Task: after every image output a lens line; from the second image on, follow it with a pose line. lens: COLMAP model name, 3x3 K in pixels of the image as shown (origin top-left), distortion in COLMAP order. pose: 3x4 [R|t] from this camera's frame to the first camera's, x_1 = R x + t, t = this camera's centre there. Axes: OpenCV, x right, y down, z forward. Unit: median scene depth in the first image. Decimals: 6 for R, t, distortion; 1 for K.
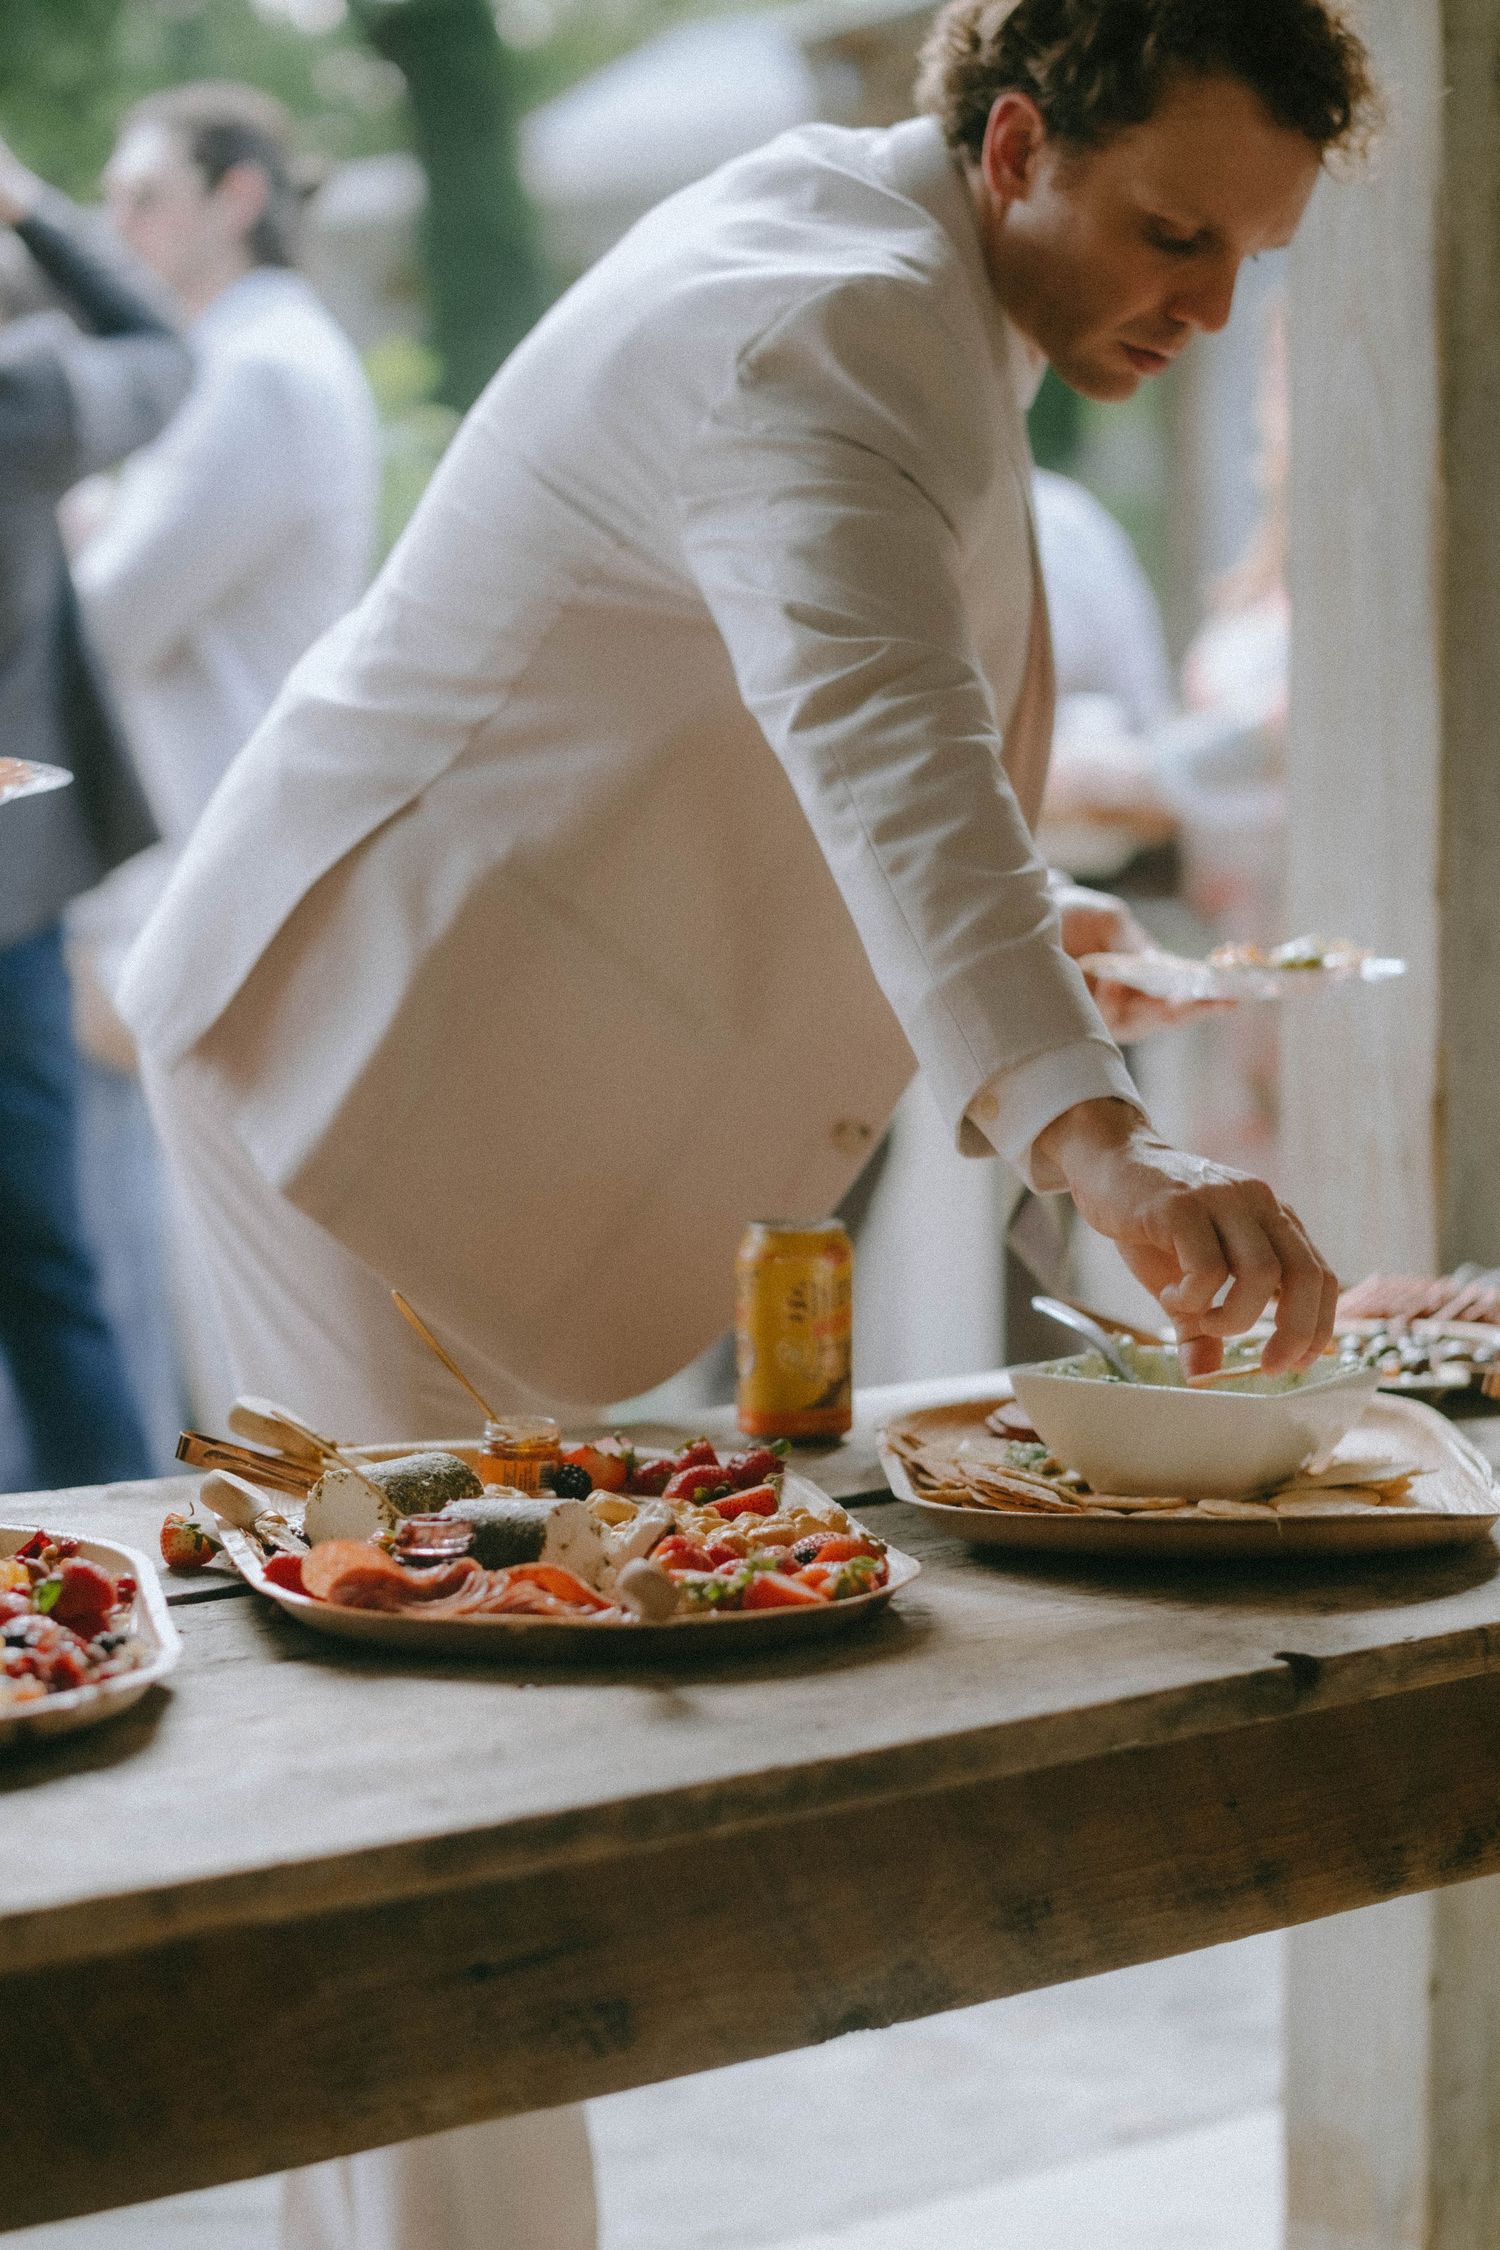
lens RADIAL K [[5325.6, 0, 753.8], [0, 5325.6, 1245.0], [0, 0, 1]] dist [0.111679, -0.007507]
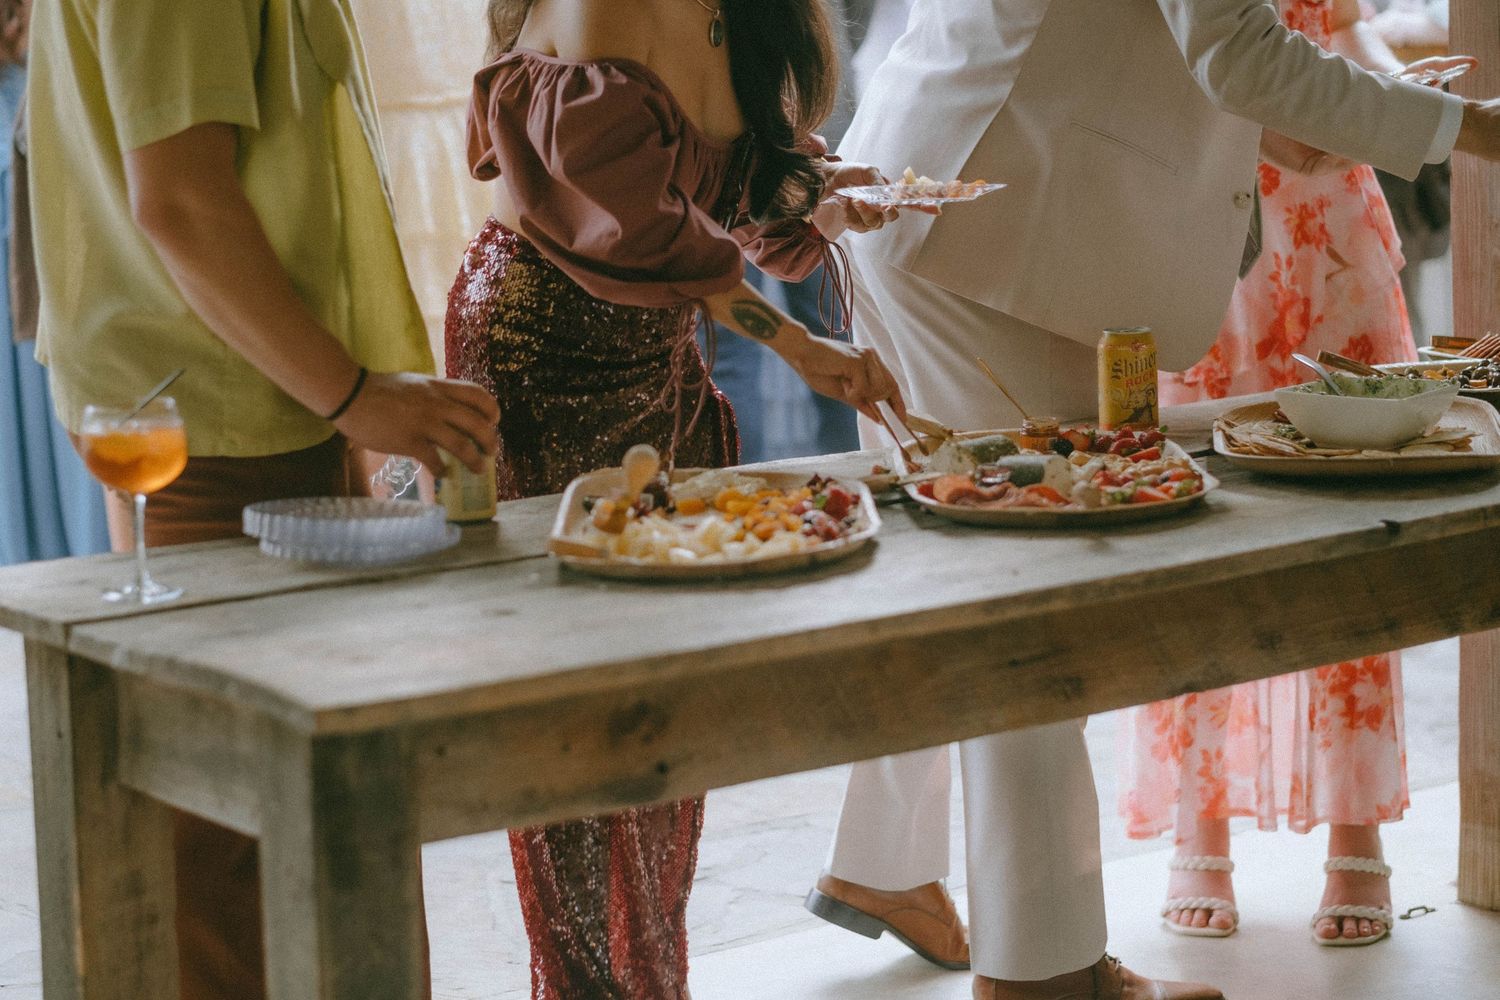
lens RADIAL K [[3550.4, 0, 750.0], [0, 3550.4, 500.0], [0, 0, 1]] dist [0.111679, -0.007507]
pose [[0.988851, -0.015433, -0.148104, 0.058140], [0.024254, 0.998026, 0.057934, -0.021878], [0.146917, -0.060880, 0.987273, -0.468457]]
